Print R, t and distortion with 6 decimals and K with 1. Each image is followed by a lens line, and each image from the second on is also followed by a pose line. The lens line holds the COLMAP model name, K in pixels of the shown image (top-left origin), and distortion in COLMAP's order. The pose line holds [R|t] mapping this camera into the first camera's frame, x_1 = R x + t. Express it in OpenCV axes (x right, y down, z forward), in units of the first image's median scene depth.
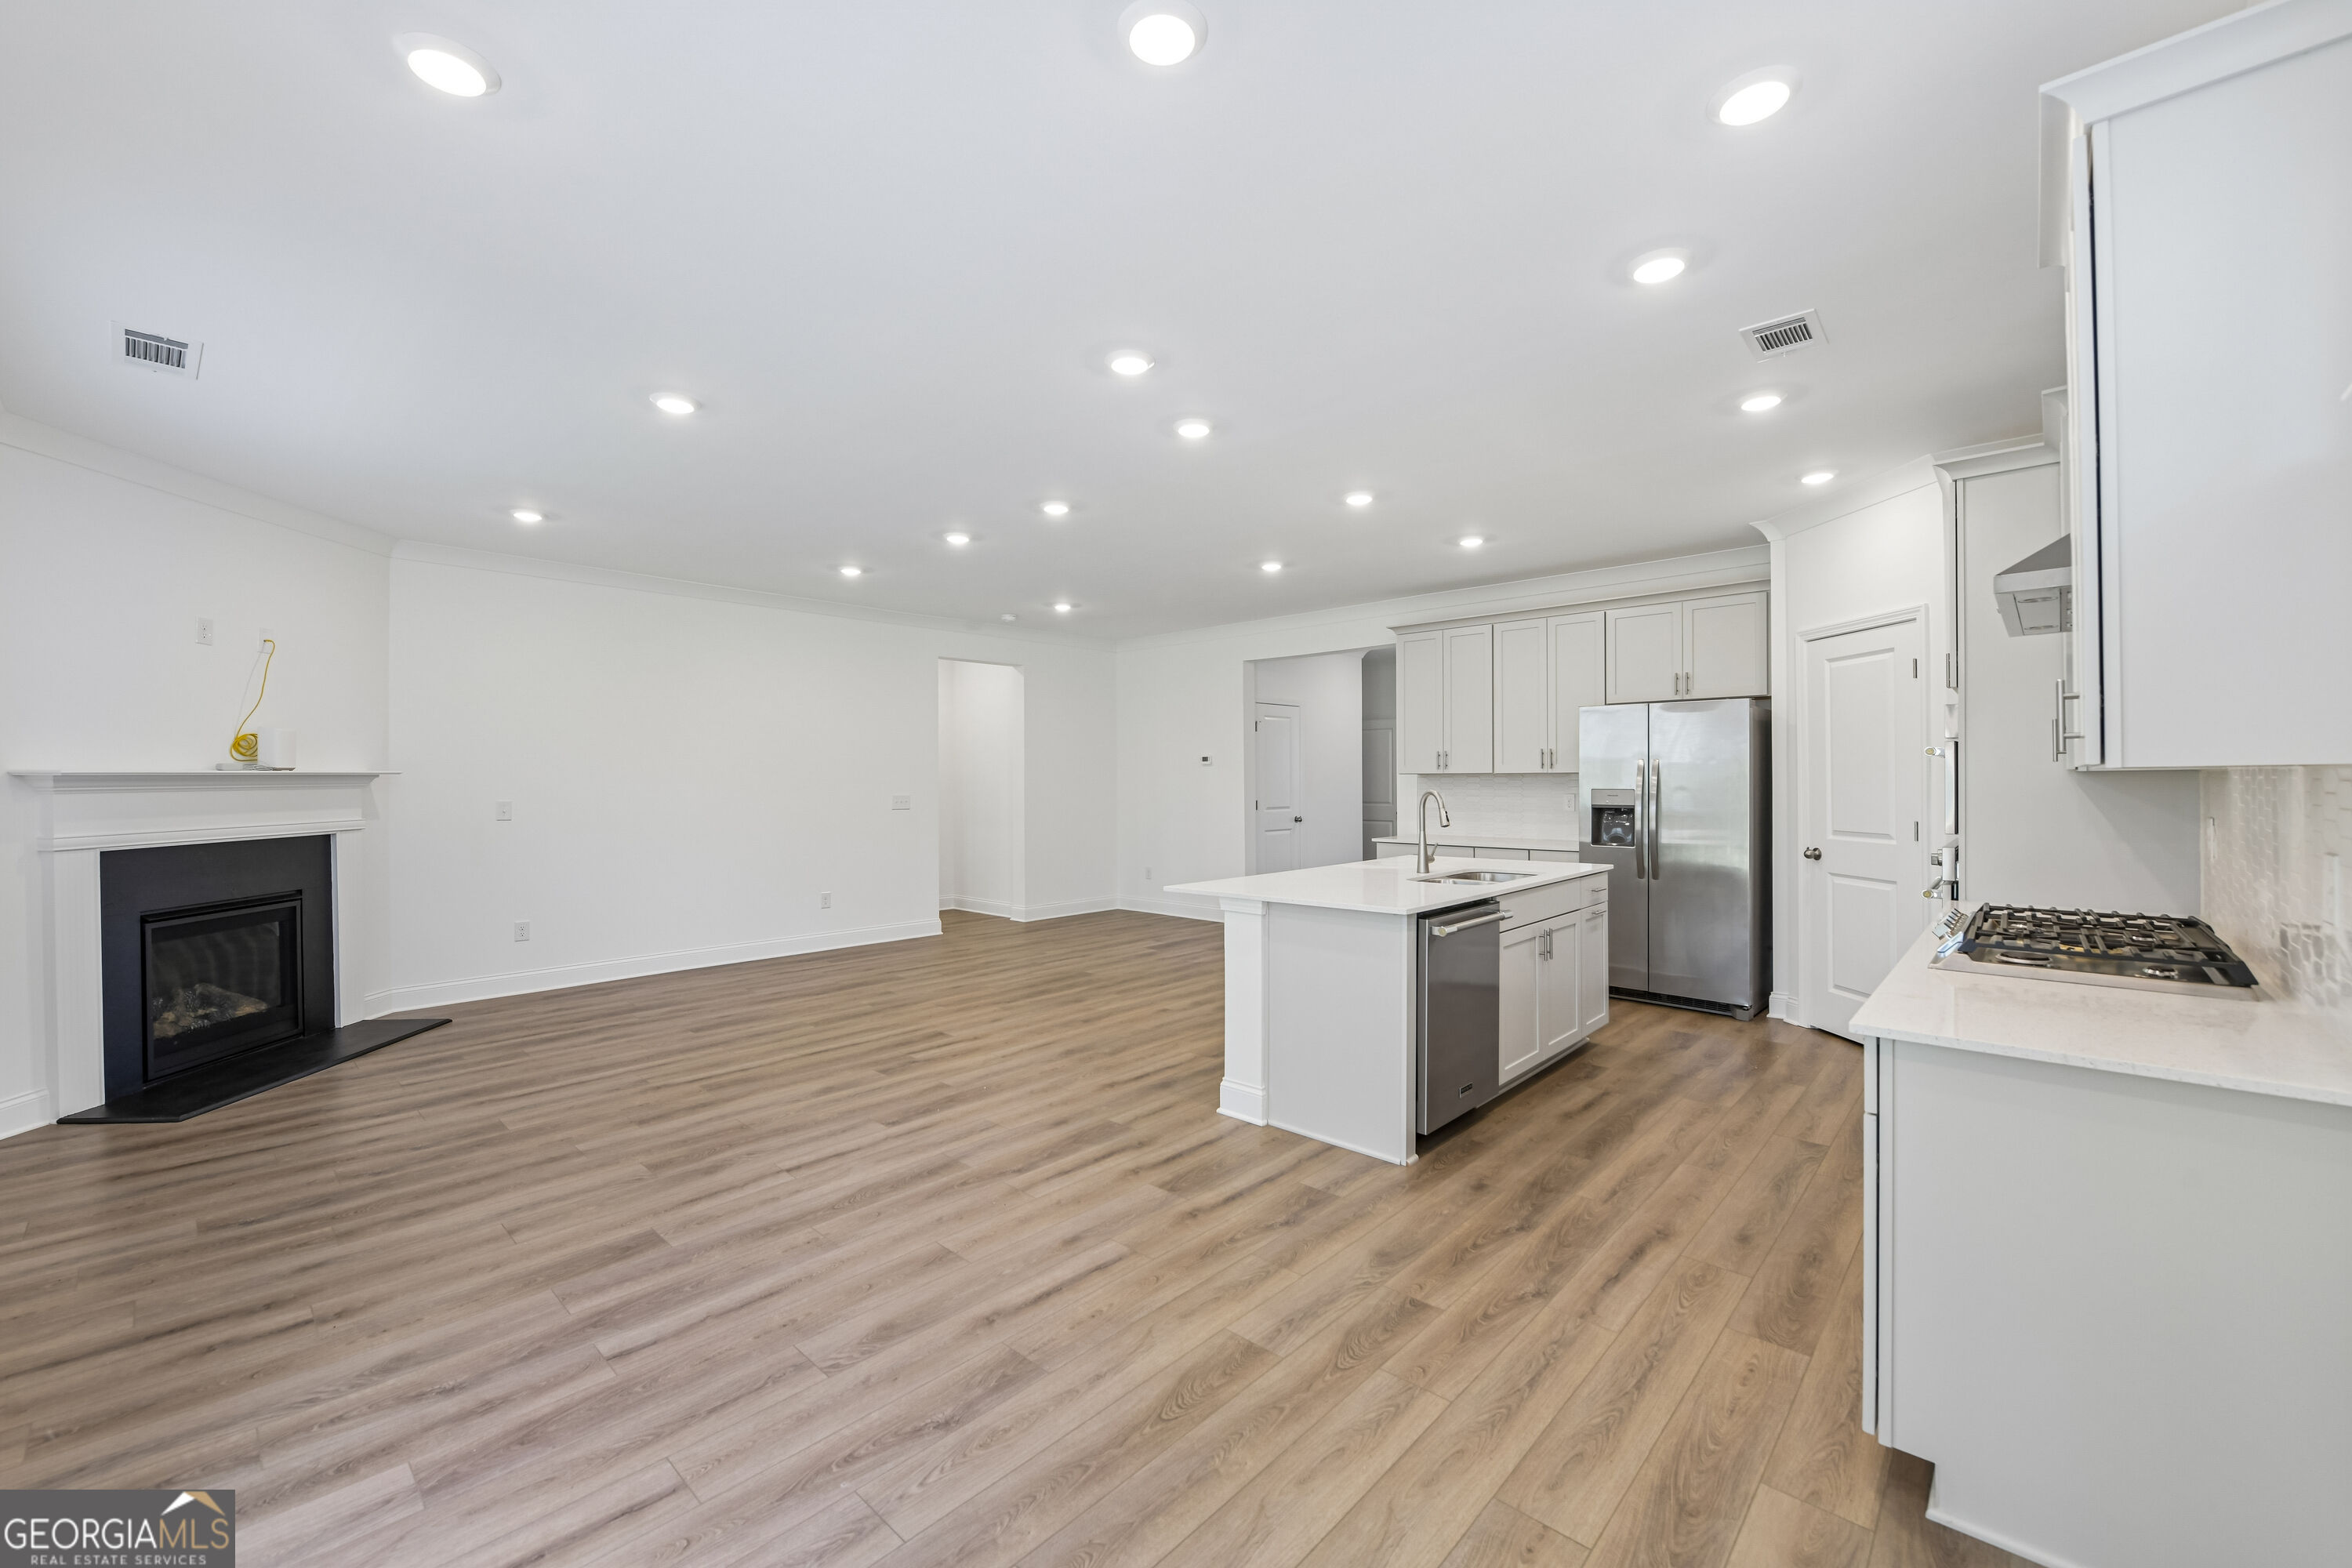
lens RADIAL K [[948.5, 0, 1167.9], [0, 948.5, 780.7], [0, 0, 1]] dist [-0.004180, -0.001837]
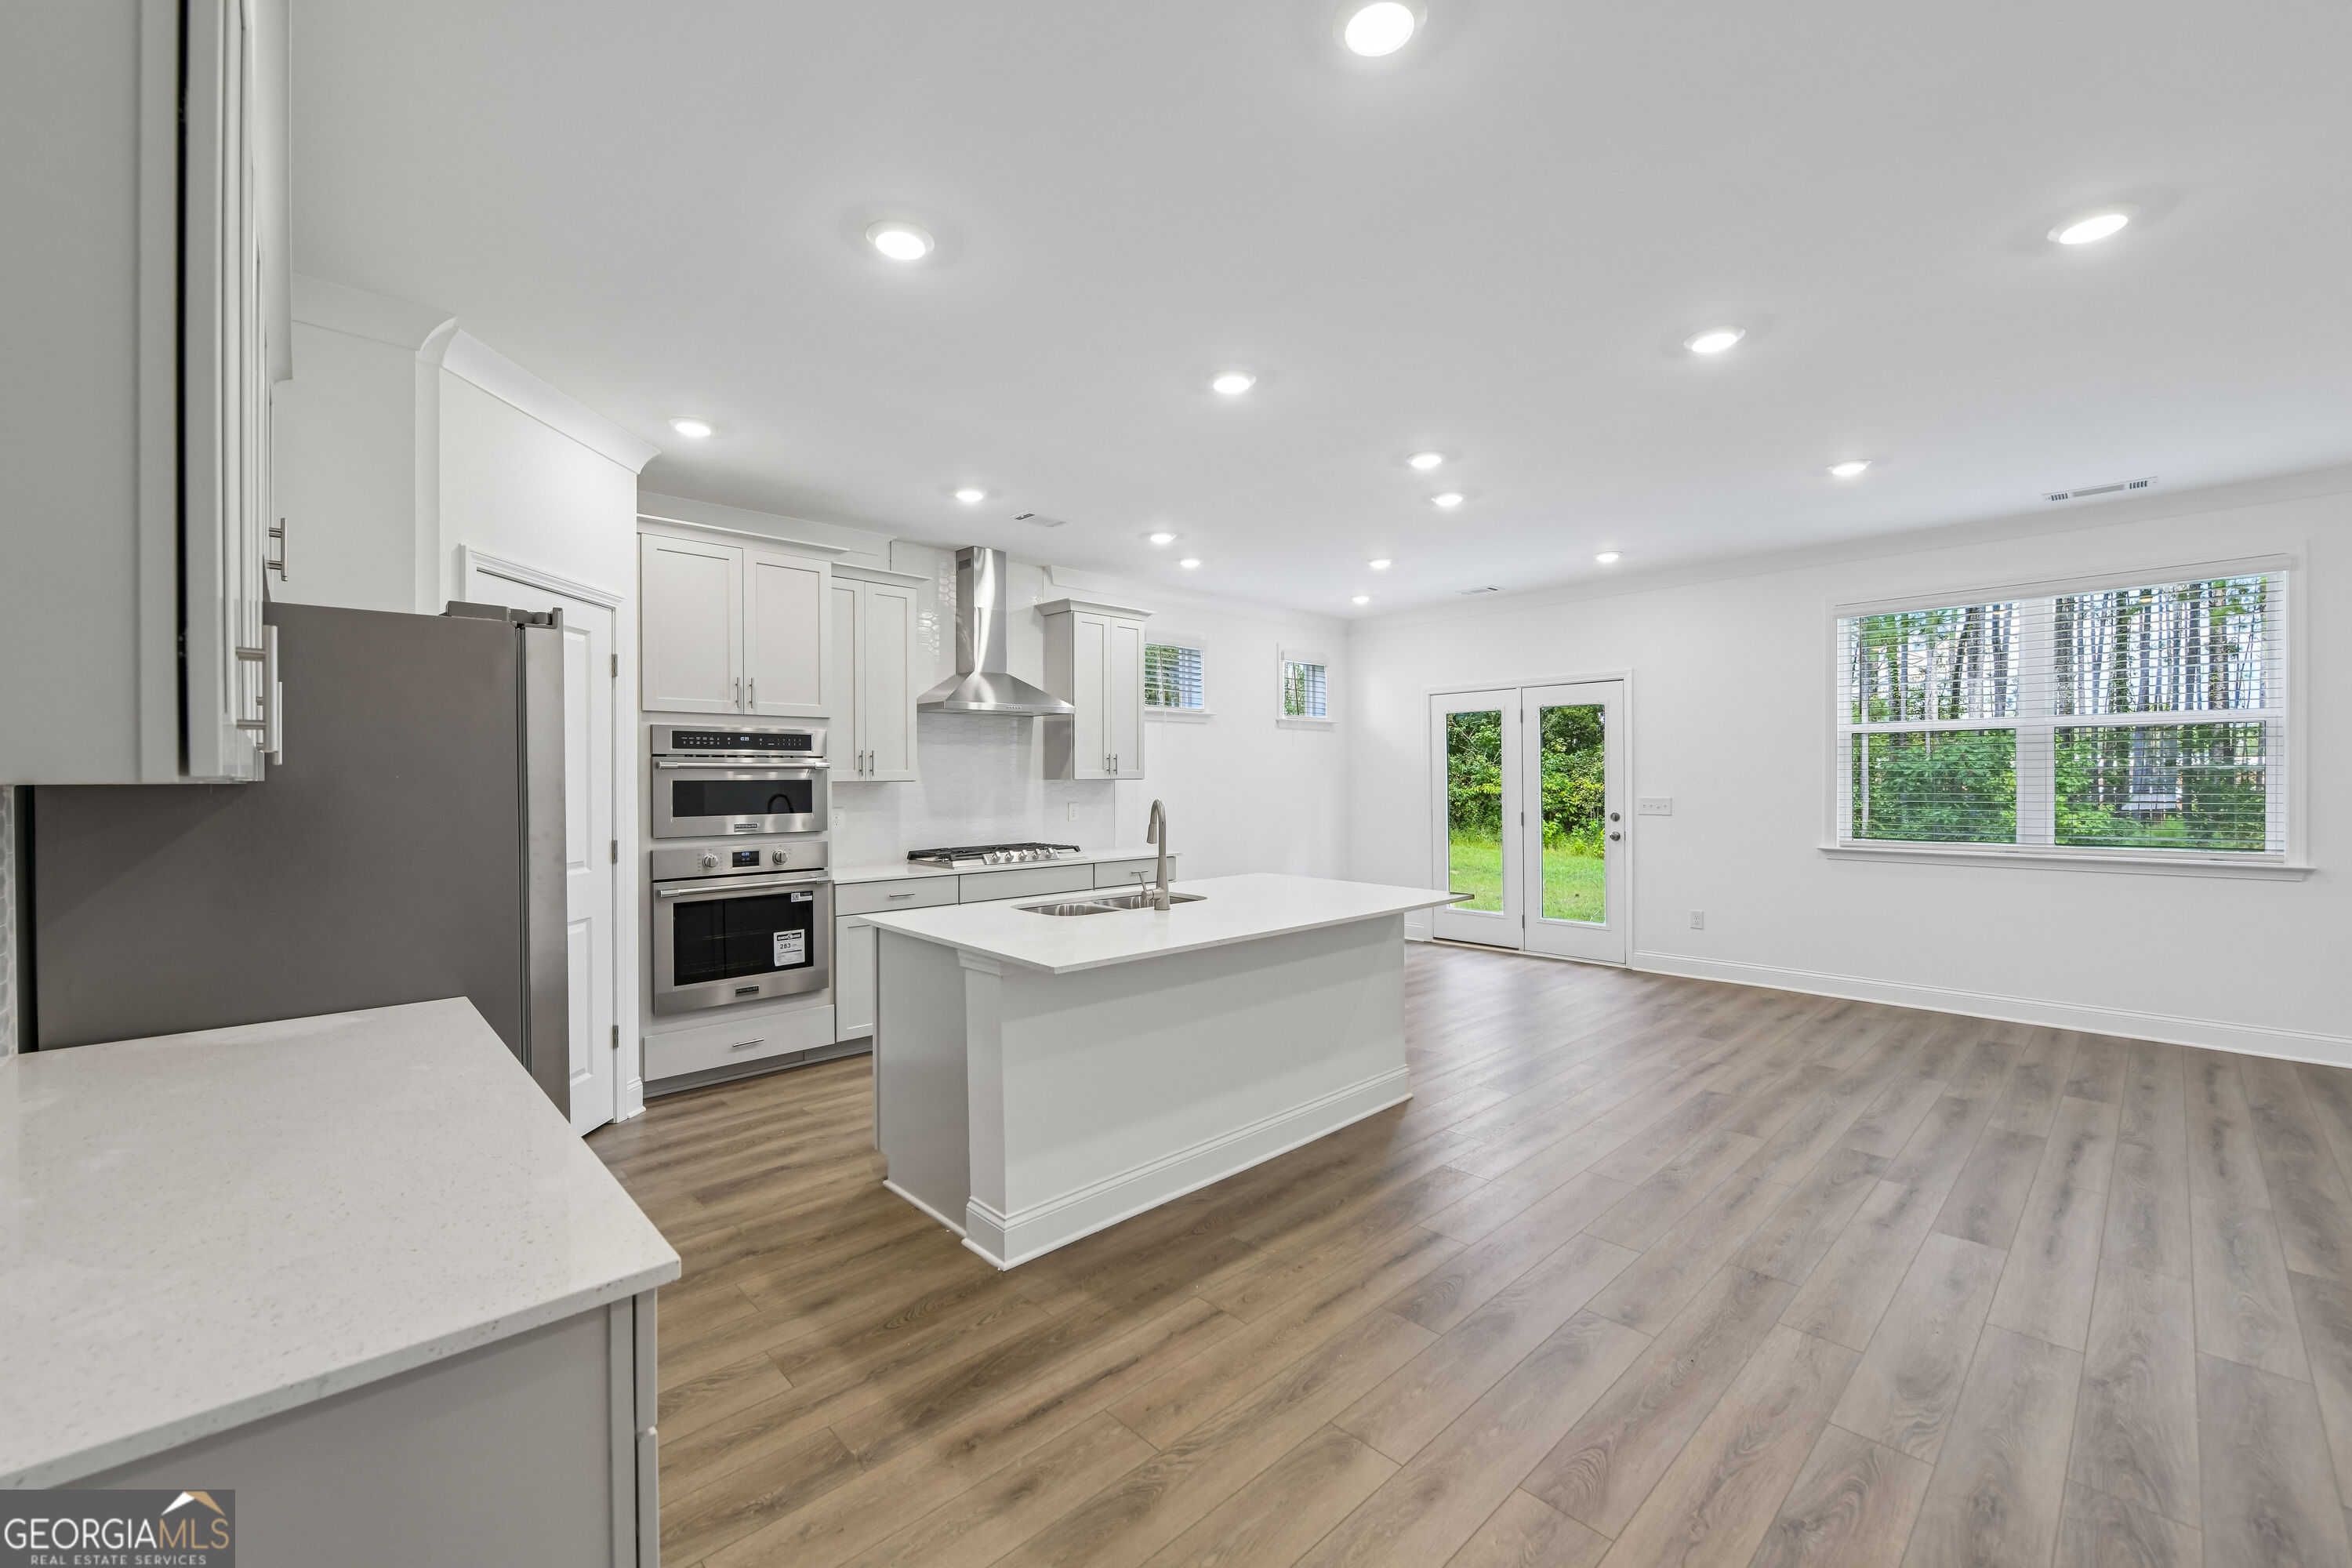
lens RADIAL K [[948.5, 0, 1180.2], [0, 948.5, 758.5], [0, 0, 1]] dist [-0.004180, -0.001837]
pose [[-0.998435, 0.011989, 0.054620, 0.228417], [0.011017, 0.999776, -0.018068, -0.010468], [-0.054824, -0.017438, -0.998344, 1.900546]]
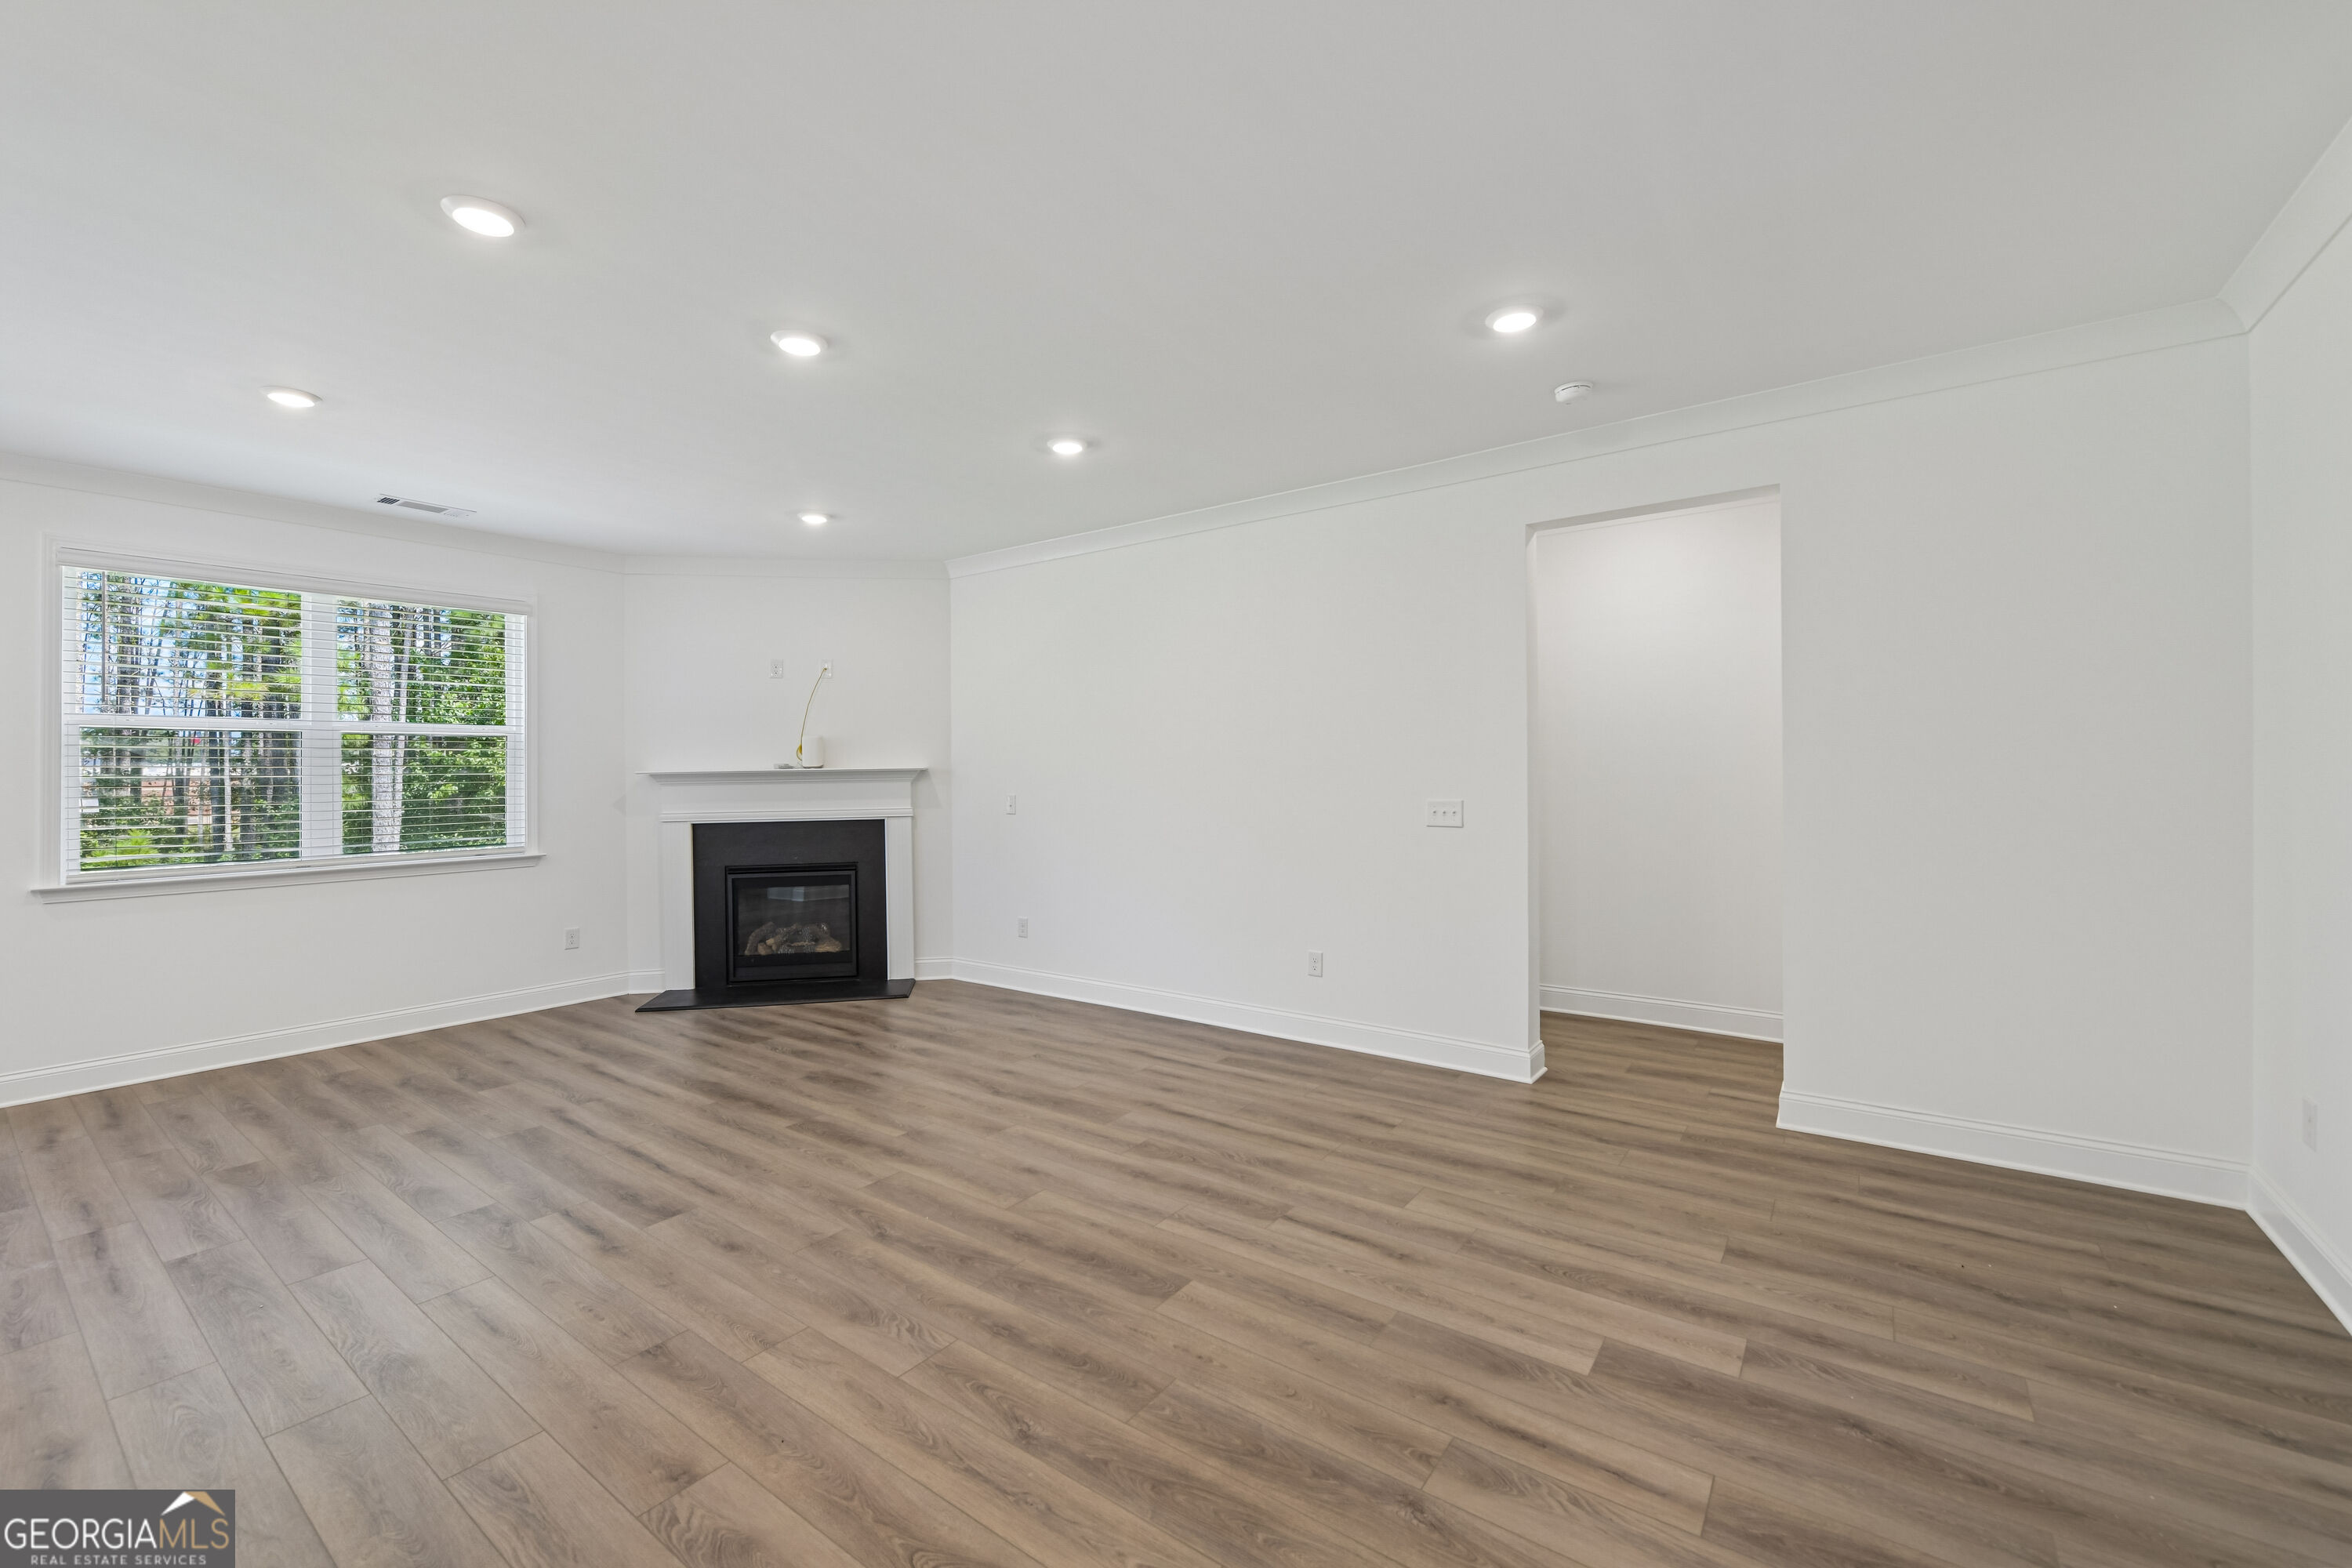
lens RADIAL K [[948.5, 0, 1160.5], [0, 948.5, 770.0], [0, 0, 1]] dist [-0.004180, -0.001837]
pose [[0.117206, 0.004389, -0.993098, 0.459508], [0.008036, 0.999953, 0.005367, -0.013538], [0.993075, -0.008610, 0.117165, 1.487418]]
